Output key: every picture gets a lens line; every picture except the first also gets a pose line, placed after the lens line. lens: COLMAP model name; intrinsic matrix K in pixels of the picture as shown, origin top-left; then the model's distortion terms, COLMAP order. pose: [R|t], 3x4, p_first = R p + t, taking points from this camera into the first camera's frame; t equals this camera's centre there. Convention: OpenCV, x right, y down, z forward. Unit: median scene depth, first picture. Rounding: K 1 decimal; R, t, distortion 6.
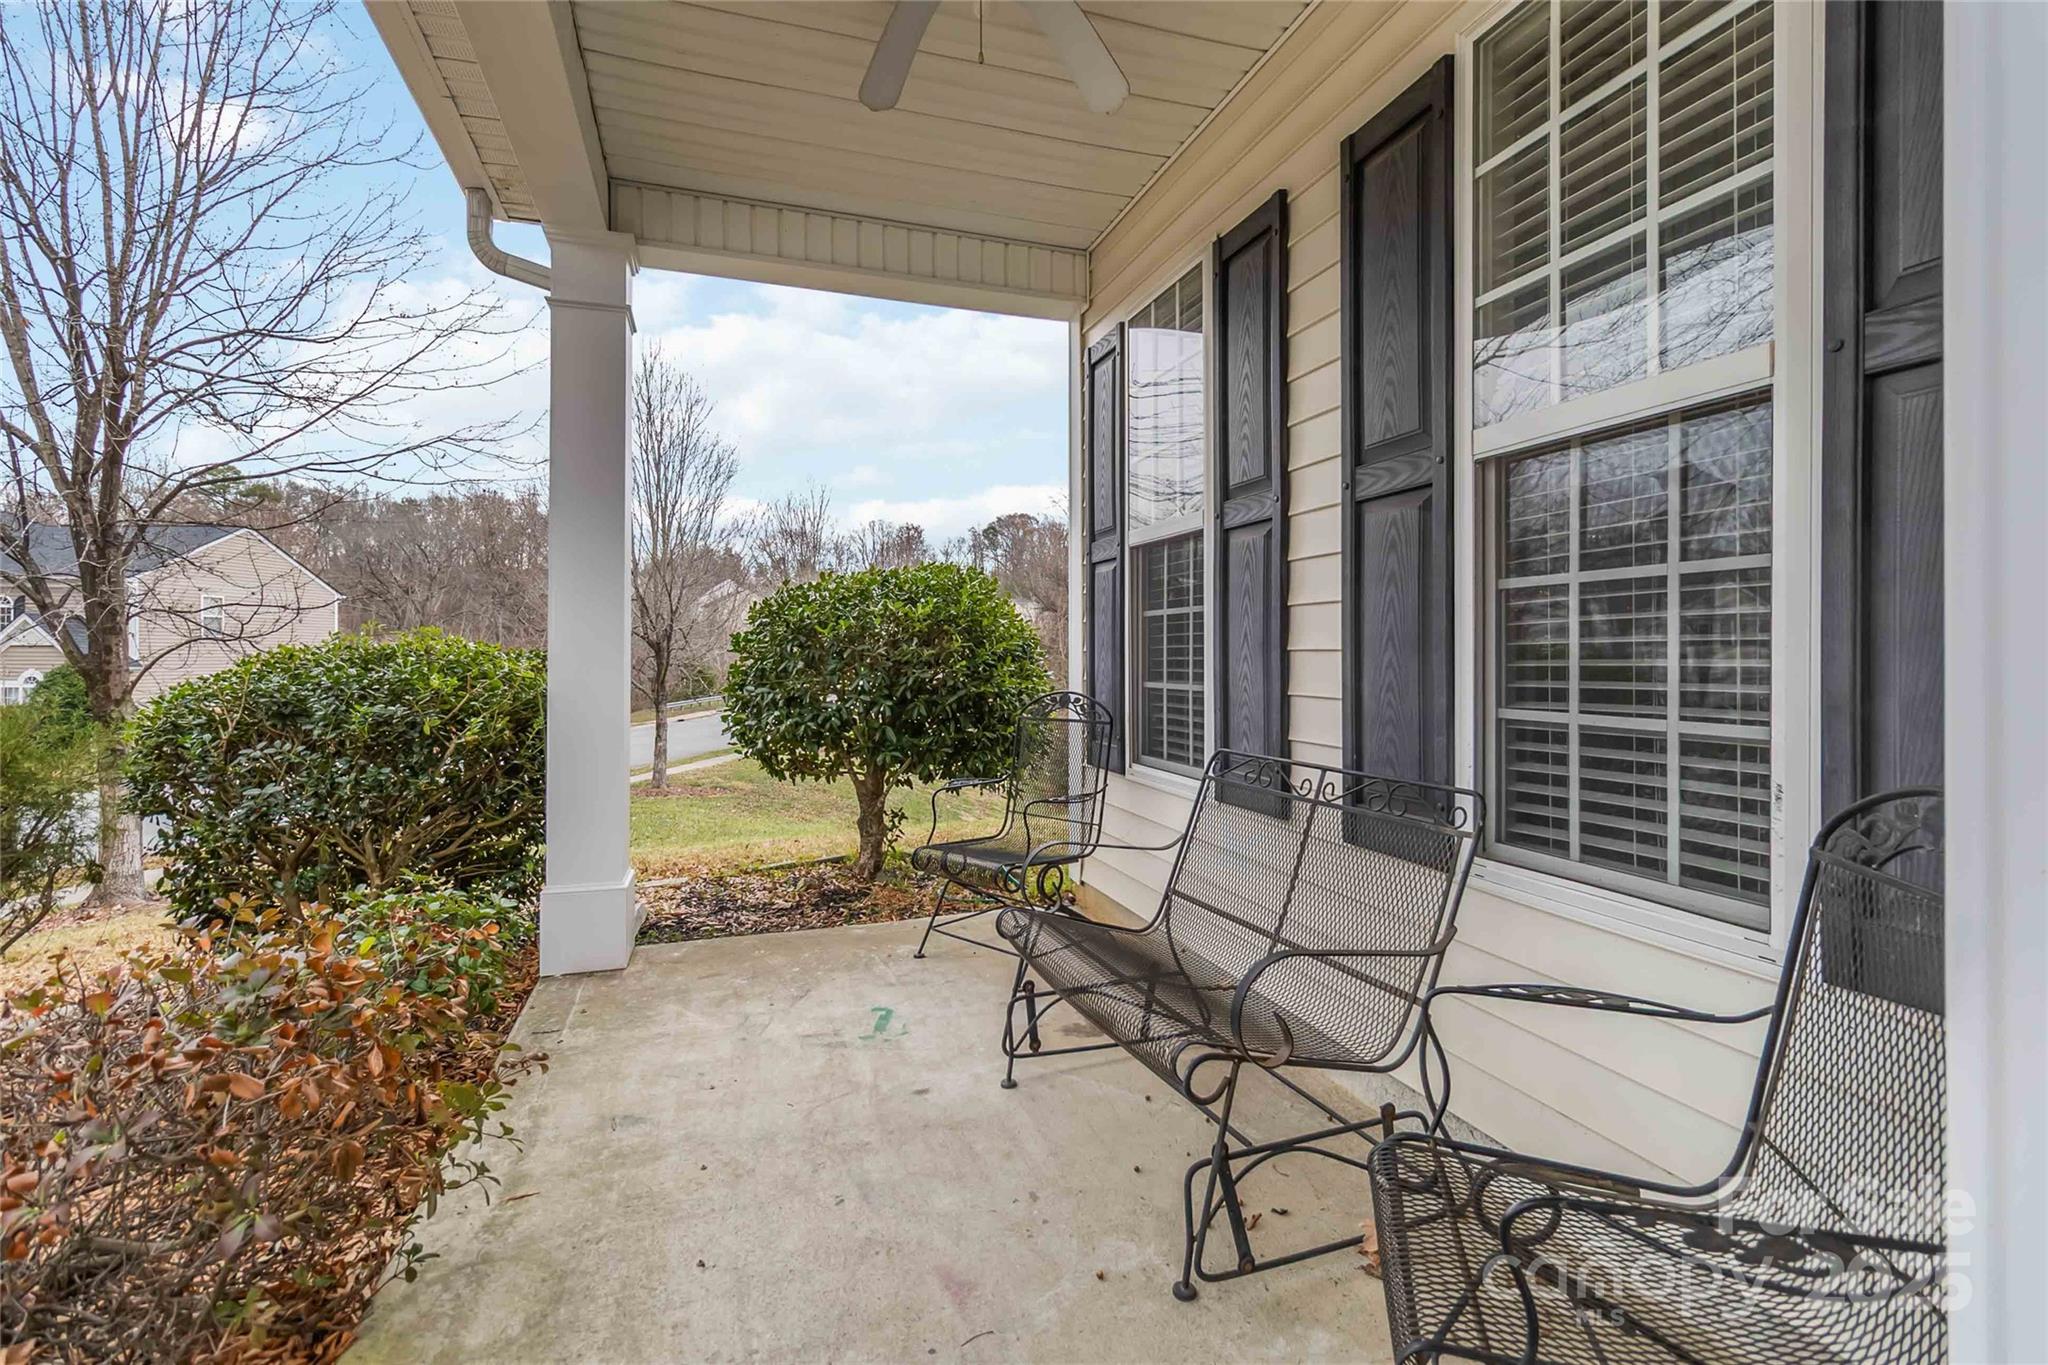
lens RADIAL K [[950.7, 0, 1024.0], [0, 950.7, 682.5], [0, 0, 1]] dist [0.000007, 0.000148]
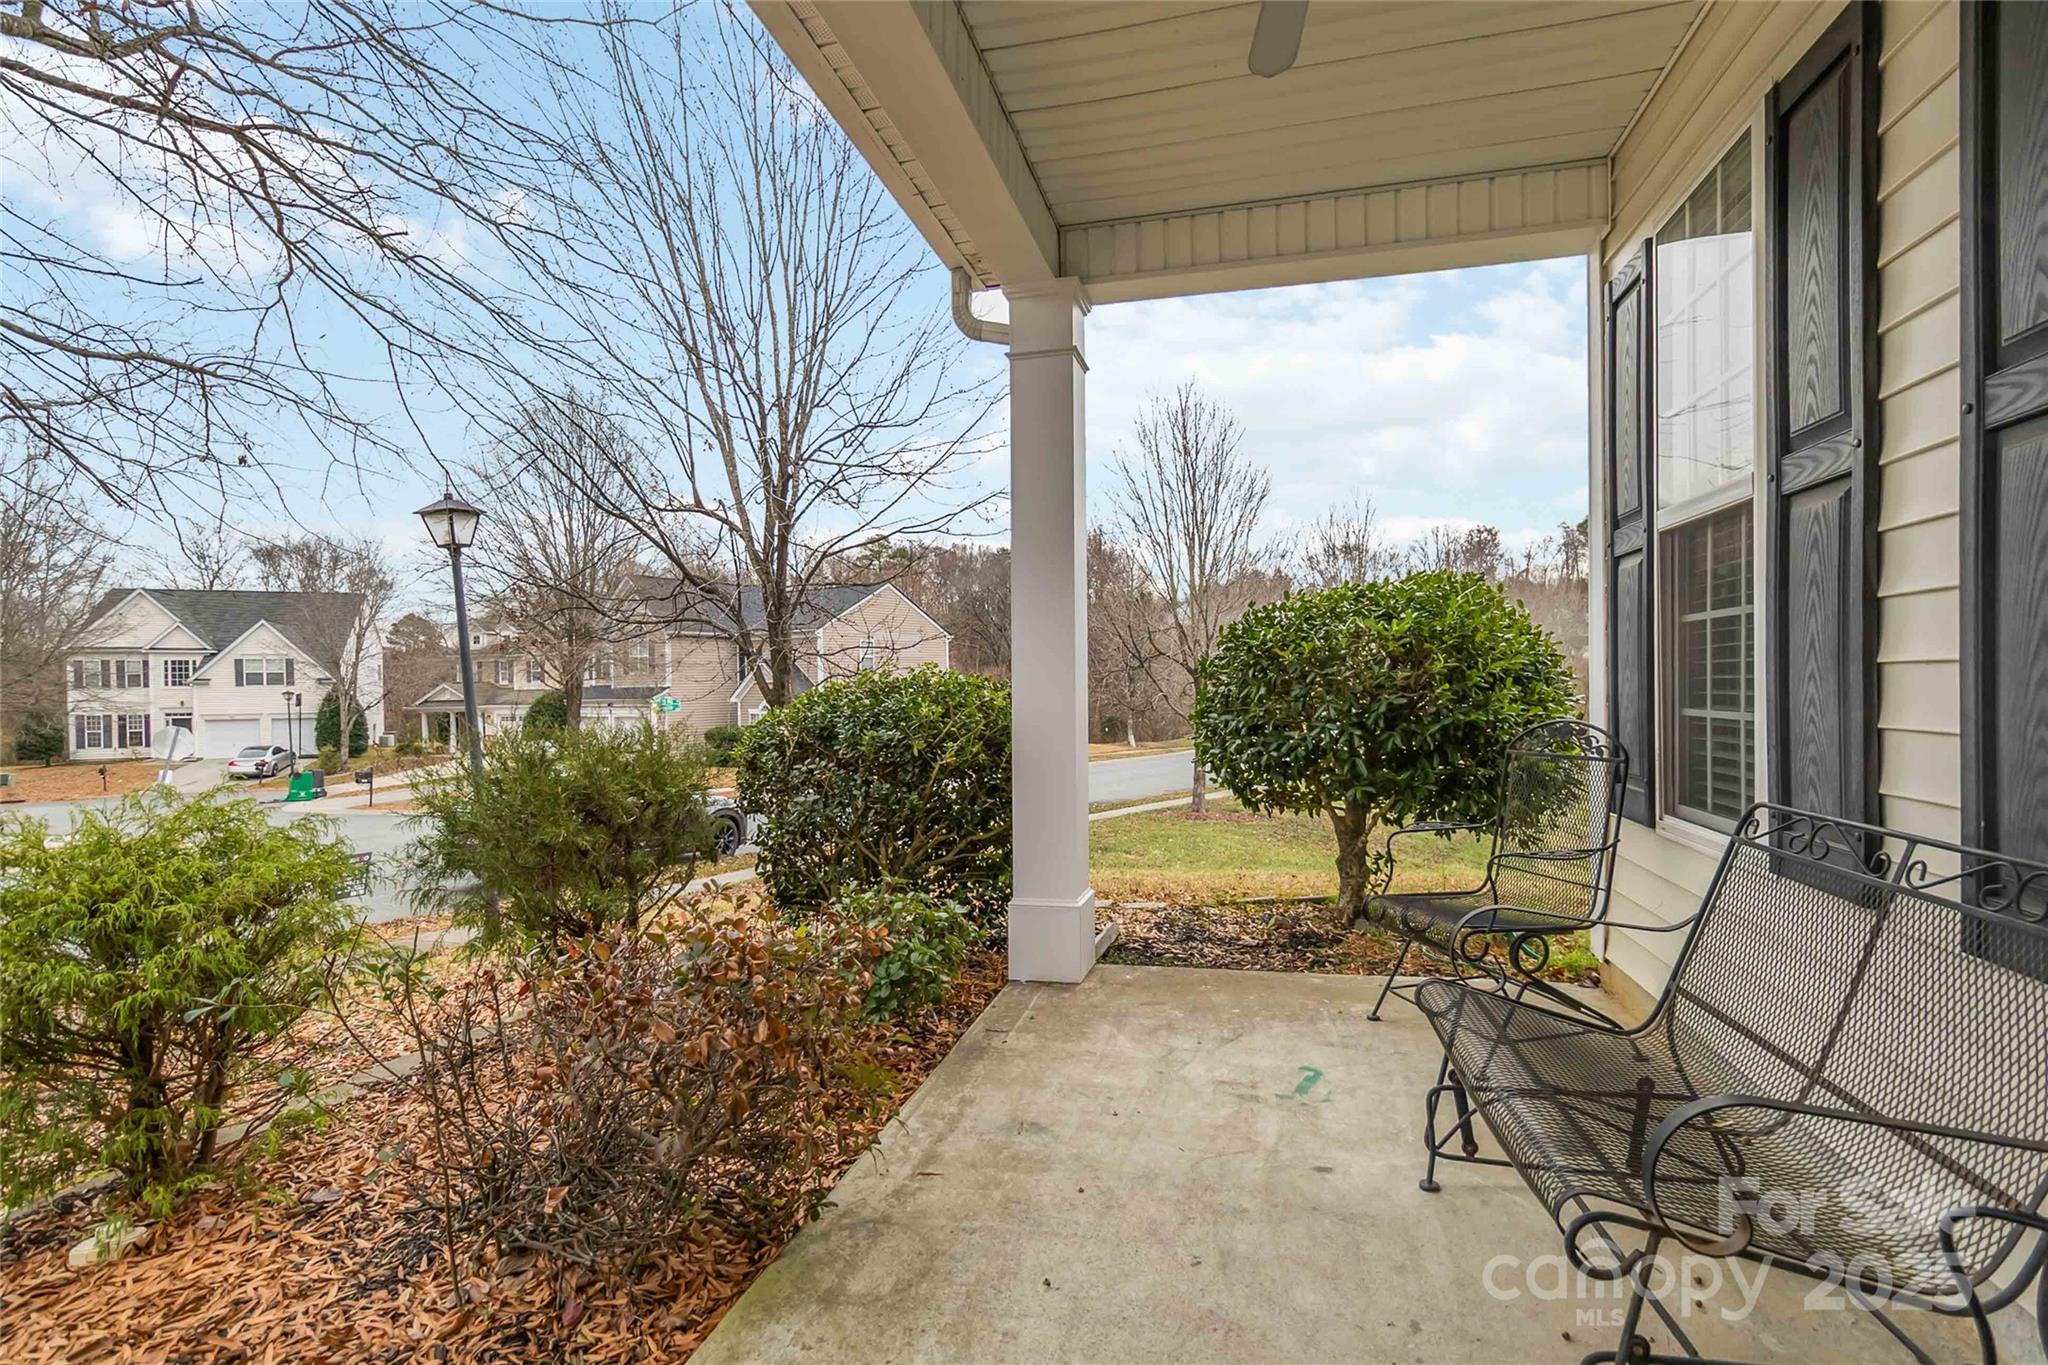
lens RADIAL K [[984.7, 0, 1017.1], [0, 984.7, 724.2], [0, 0, 1]] dist [0.002042, 0.000627]
pose [[0.845370, 0.005488, -0.534153, 0.100665], [0.003401, 0.999872, 0.015655, -0.002033], [0.534170, -0.015051, 0.845243, 0.051086]]
